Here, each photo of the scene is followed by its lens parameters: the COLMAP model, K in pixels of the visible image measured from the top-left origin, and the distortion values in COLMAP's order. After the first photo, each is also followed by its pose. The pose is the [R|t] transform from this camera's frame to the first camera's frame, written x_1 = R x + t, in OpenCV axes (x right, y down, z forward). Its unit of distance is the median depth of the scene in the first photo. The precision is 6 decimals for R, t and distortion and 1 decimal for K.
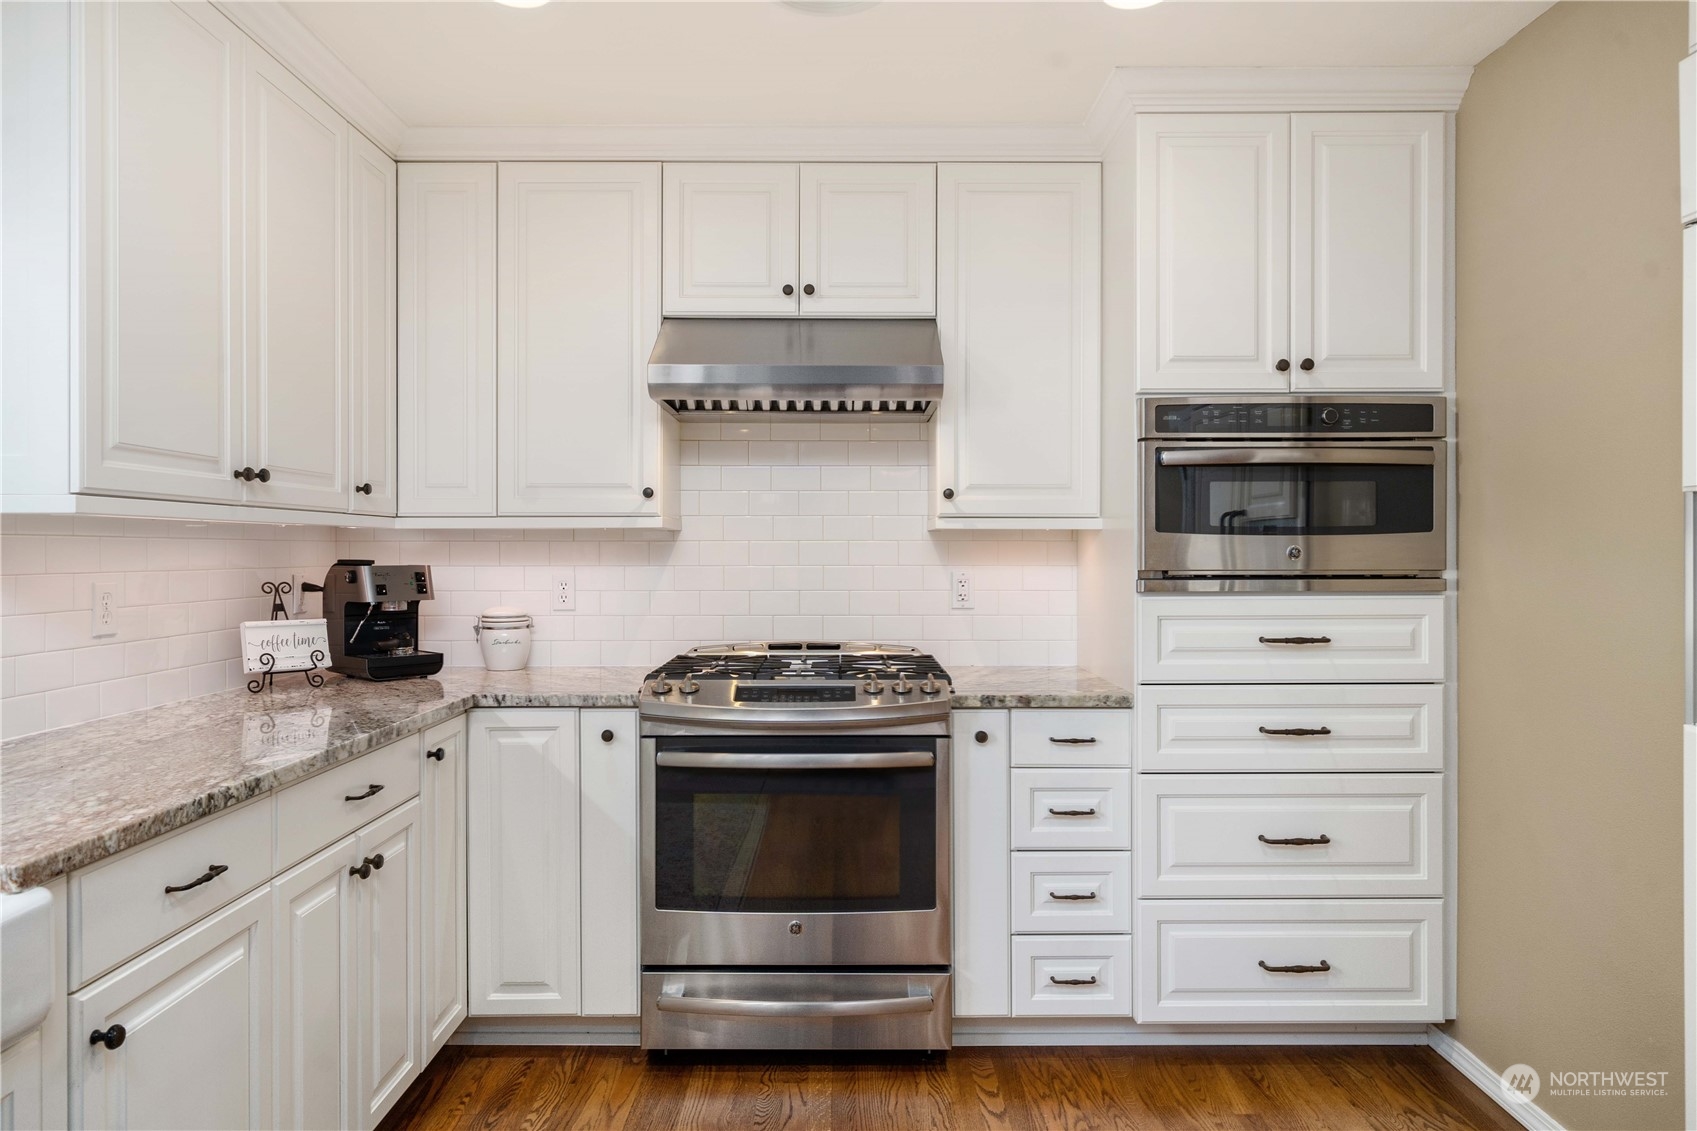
lens RADIAL K [[1076.2, 0, 845.7], [0, 1076.2, 557.6], [0, 0, 1]] dist [0.000113, -0.000185]
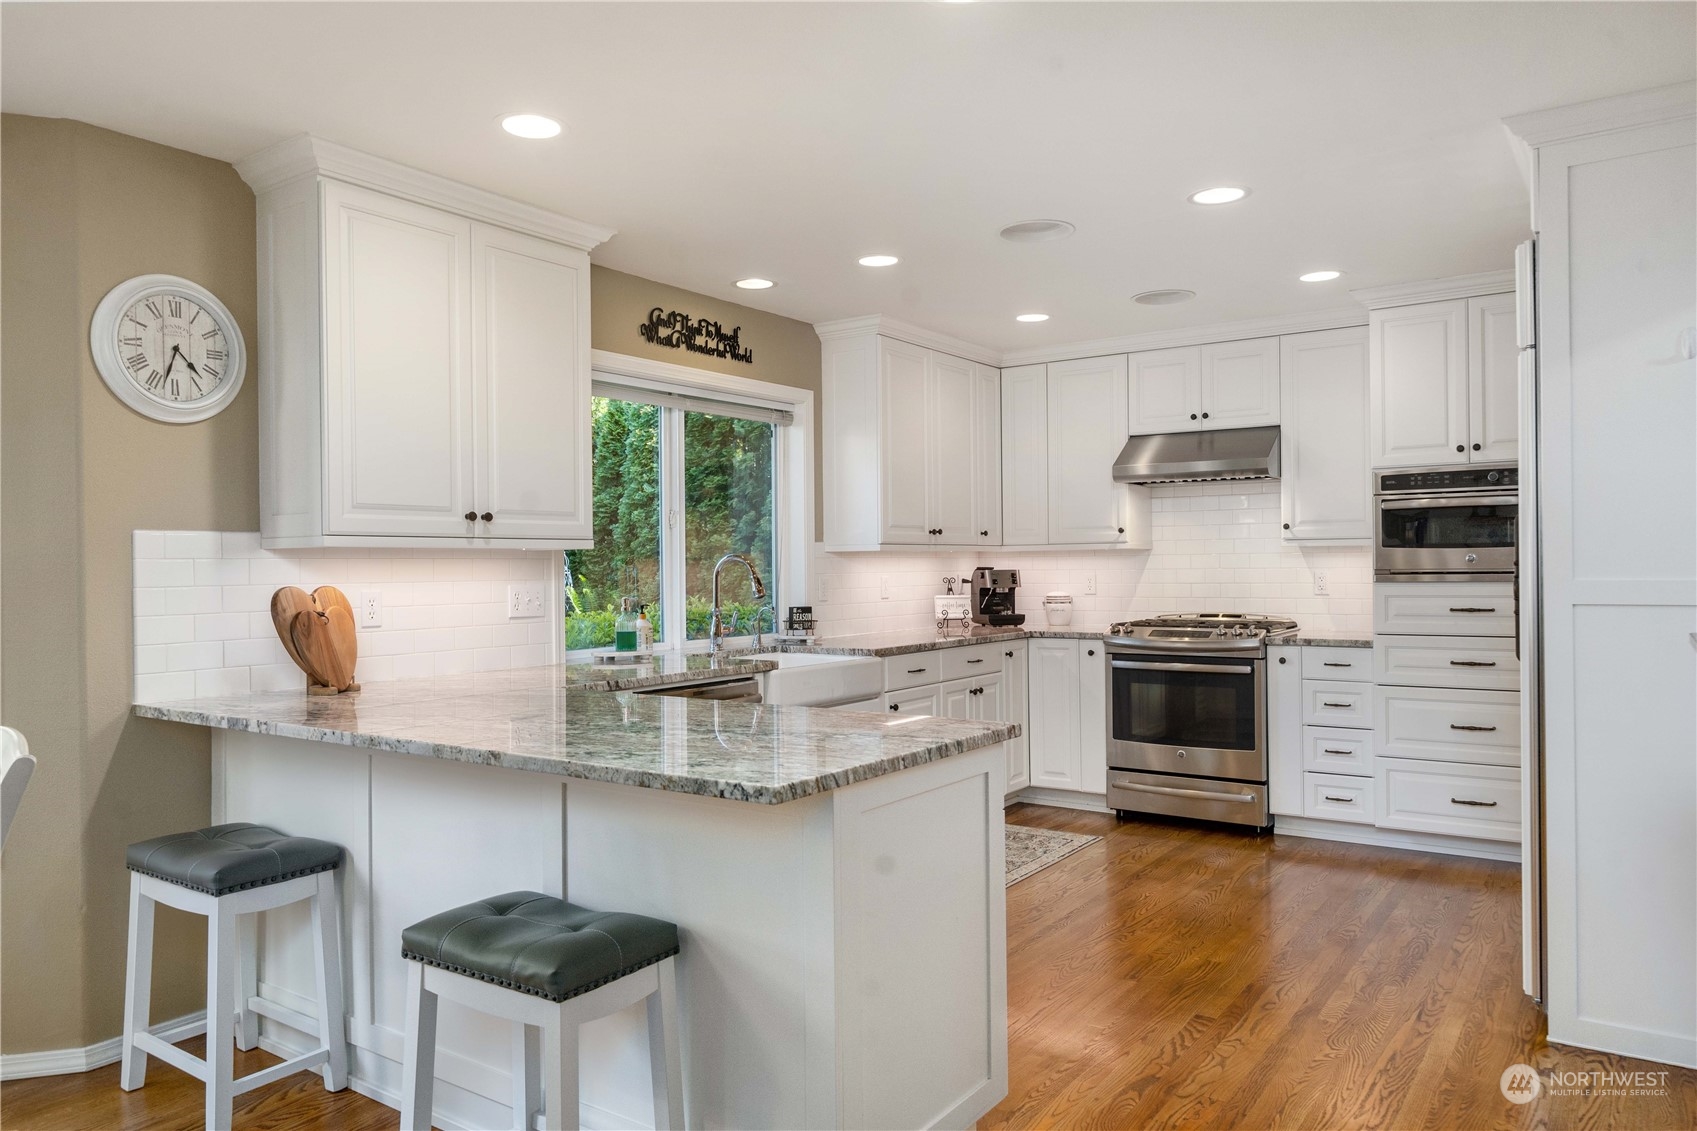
lens RADIAL K [[1155.7, 0, 847.9], [0, 1155.7, 563.5], [0, 0, 1]] dist [0.000766, 0.000052]
pose [[0.820899, -0.009521, -0.570993, 0.640361], [0.008556, 0.999954, -0.004372, 0.003105], [0.571009, -0.001297, 0.820943, -1.037450]]
